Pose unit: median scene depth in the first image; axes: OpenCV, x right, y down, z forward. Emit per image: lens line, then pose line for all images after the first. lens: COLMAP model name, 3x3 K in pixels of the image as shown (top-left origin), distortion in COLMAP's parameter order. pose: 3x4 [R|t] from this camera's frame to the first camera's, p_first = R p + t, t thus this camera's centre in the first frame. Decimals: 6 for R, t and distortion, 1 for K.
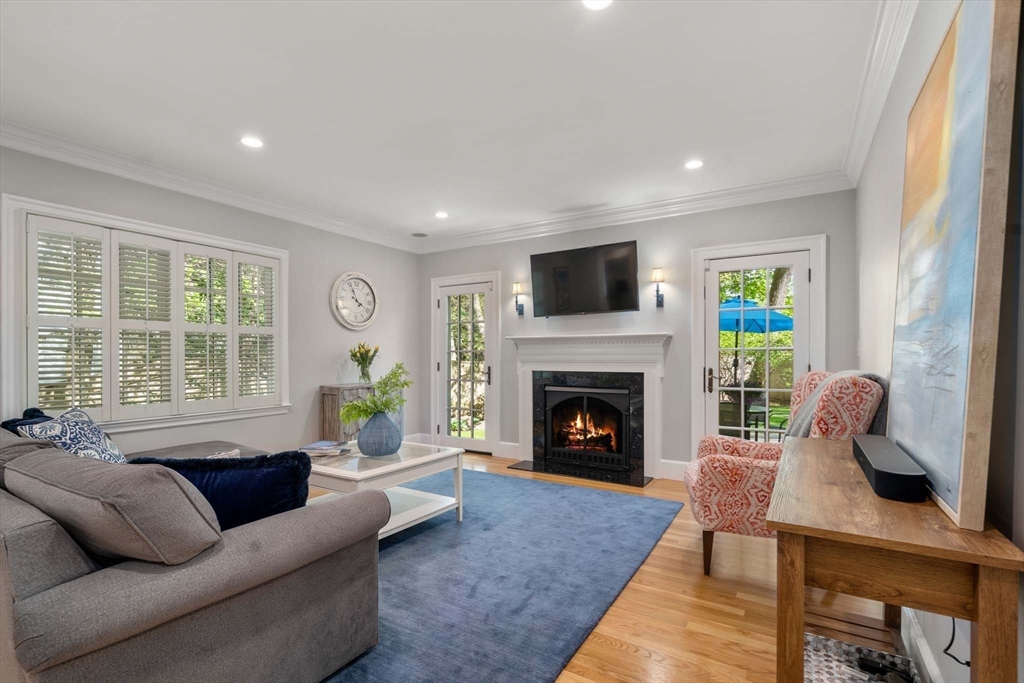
lens RADIAL K [[468.9, 0, 513.6], [0, 468.9, 351.0], [0, 0, 1]] dist [-0.001646, -0.000229]
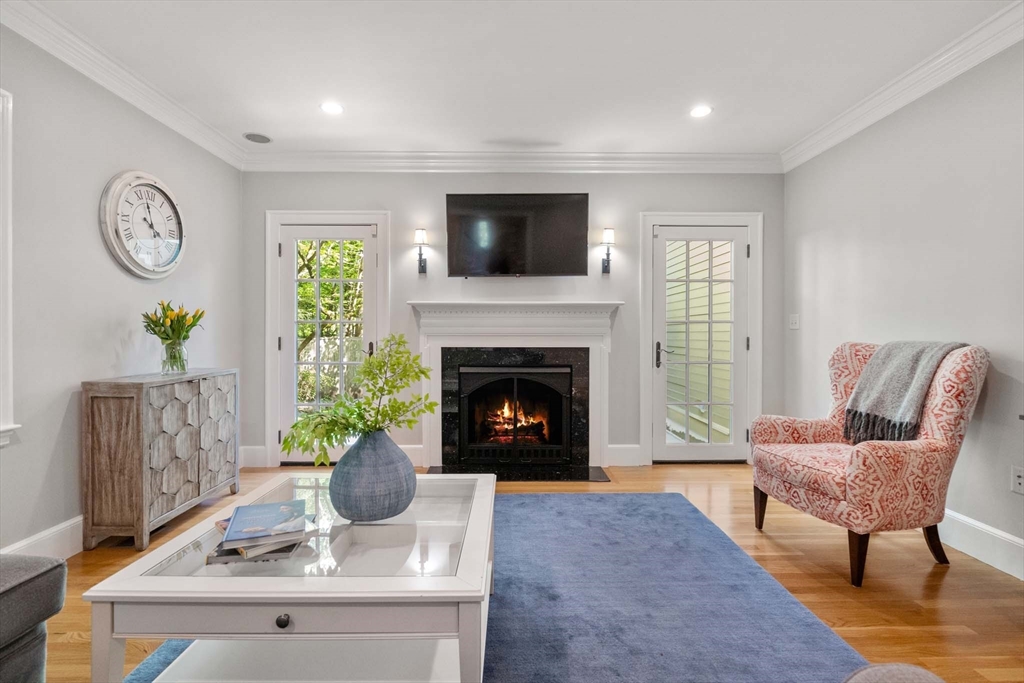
lens RADIAL K [[462.8, 0, 513.1], [0, 462.8, 332.4], [0, 0, 1]] dist [-0.002602, -0.000625]
pose [[0.848150, 0.004248, 0.529739, -0.279429], [-0.008165, 0.999954, 0.005054, 0.014110], [-0.529693, -0.008612, 0.848146, 0.325333]]
